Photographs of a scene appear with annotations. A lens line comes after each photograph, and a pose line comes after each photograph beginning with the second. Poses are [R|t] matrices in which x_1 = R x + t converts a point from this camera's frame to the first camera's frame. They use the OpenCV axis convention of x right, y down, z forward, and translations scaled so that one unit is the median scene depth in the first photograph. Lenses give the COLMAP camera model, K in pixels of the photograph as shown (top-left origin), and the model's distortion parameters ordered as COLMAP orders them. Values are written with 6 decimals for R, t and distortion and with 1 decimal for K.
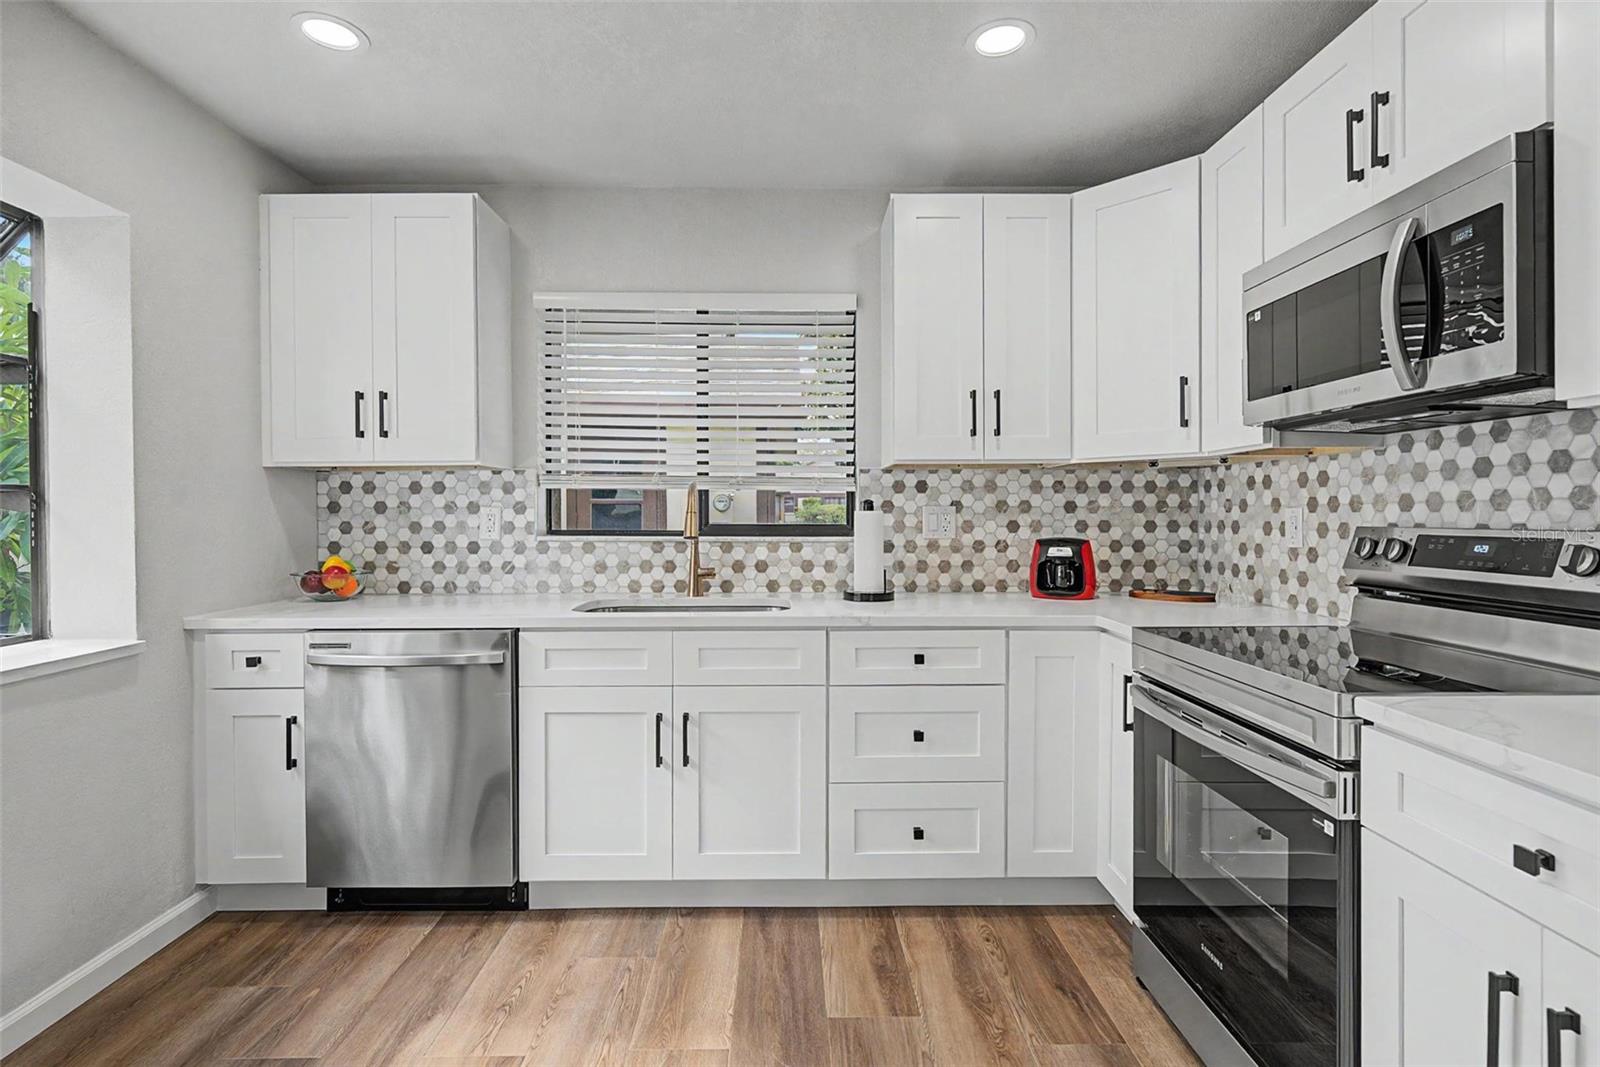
lens RADIAL K [[775.6, 0, 799.9], [0, 775.6, 524.2], [0, 0, 1]] dist [0.002470, -0.000021]
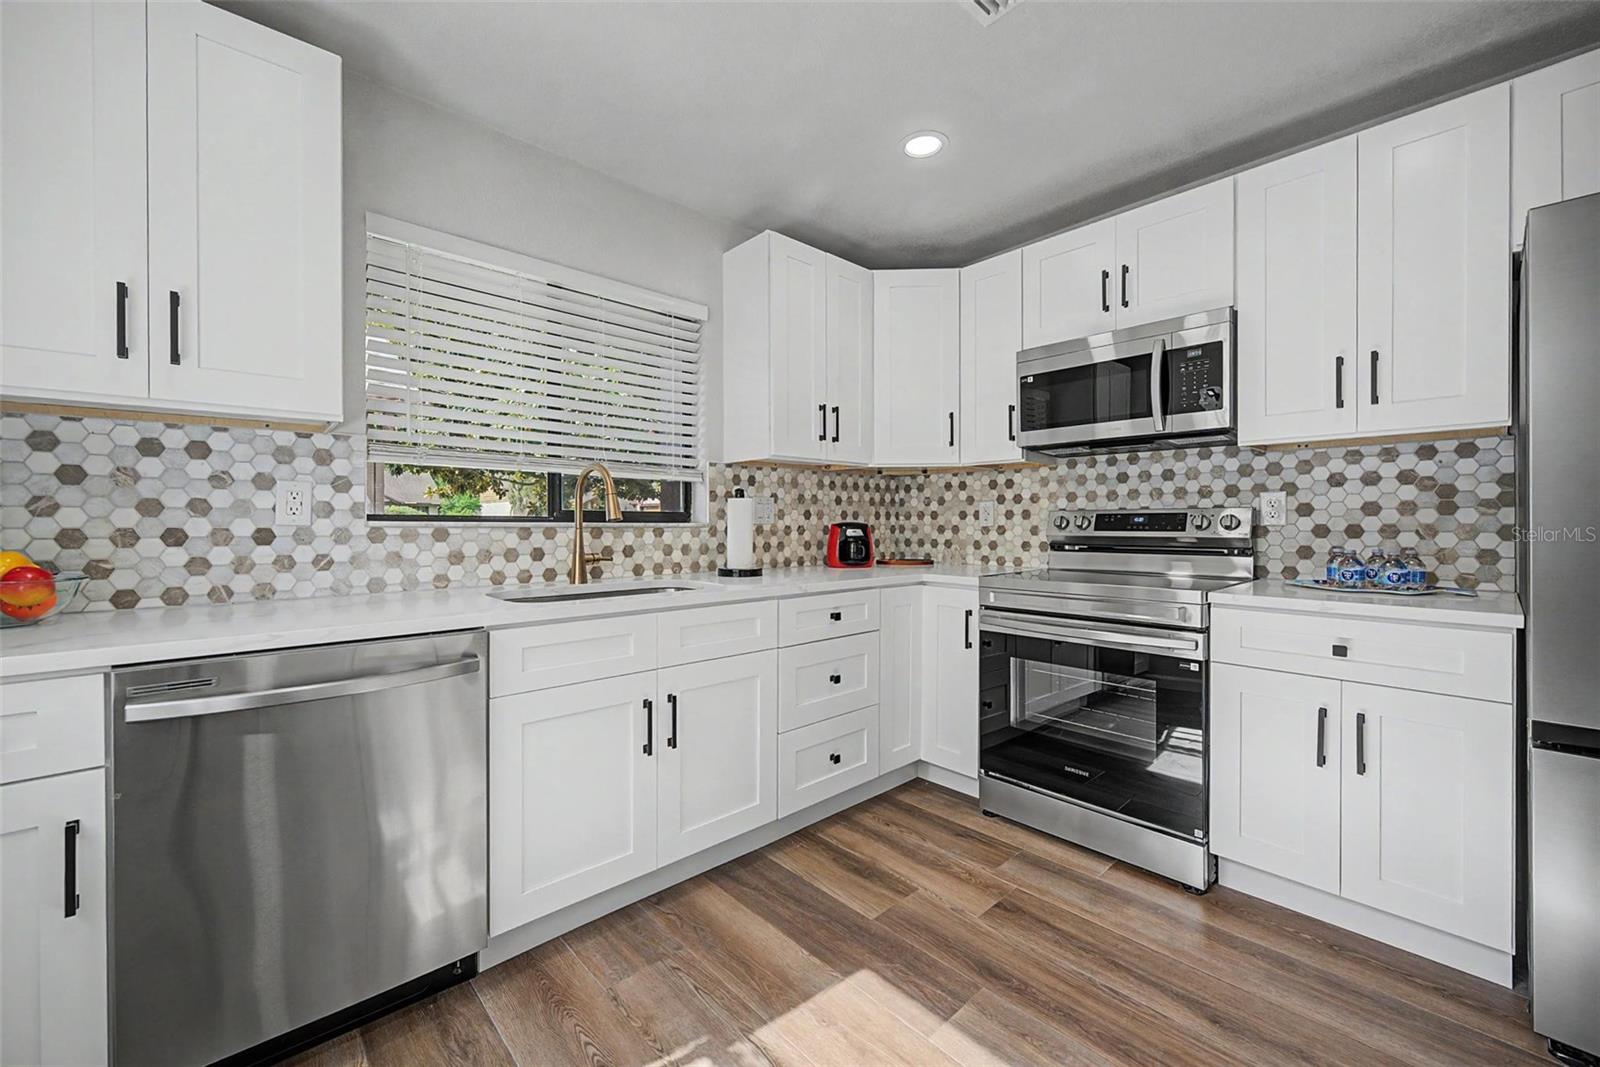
lens RADIAL K [[635.8, 0, 801.1], [0, 635.8, 528.1], [0, 0, 1]] dist [-0.000202, -0.000285]
pose [[0.744410, -0.004657, 0.667707, -0.469984], [0.008878, 0.999956, -0.002923, 0.030255], [-0.667664, 0.008104, 0.744418, 0.239617]]
